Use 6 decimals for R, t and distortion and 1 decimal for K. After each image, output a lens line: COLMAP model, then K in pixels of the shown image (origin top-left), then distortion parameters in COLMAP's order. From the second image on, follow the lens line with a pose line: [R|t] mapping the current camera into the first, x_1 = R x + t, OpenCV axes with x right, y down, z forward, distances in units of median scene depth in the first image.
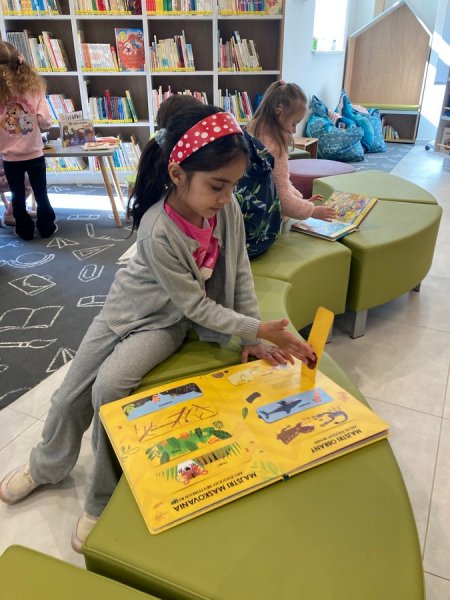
lens RADIAL K [[496.0, 0, 222.4], [0, 496.0, 304.9], [0, 0, 1]] dist [0.030721, -0.015882]
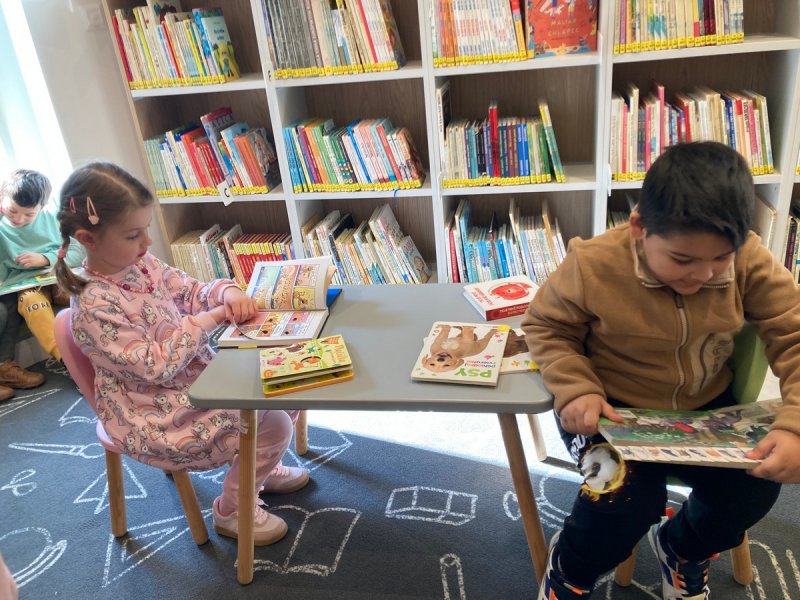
lens RADIAL K [[661.3, 0, 395.7], [0, 661.3, 296.6], [0, 0, 1]] dist [0.030721, -0.015882]
pose [[0.964347, 0.029130, -0.263033, -0.162334], [-0.037764, 0.998899, -0.027829, -0.262819], [0.261933, 0.036770, 0.964385, 0.479043]]
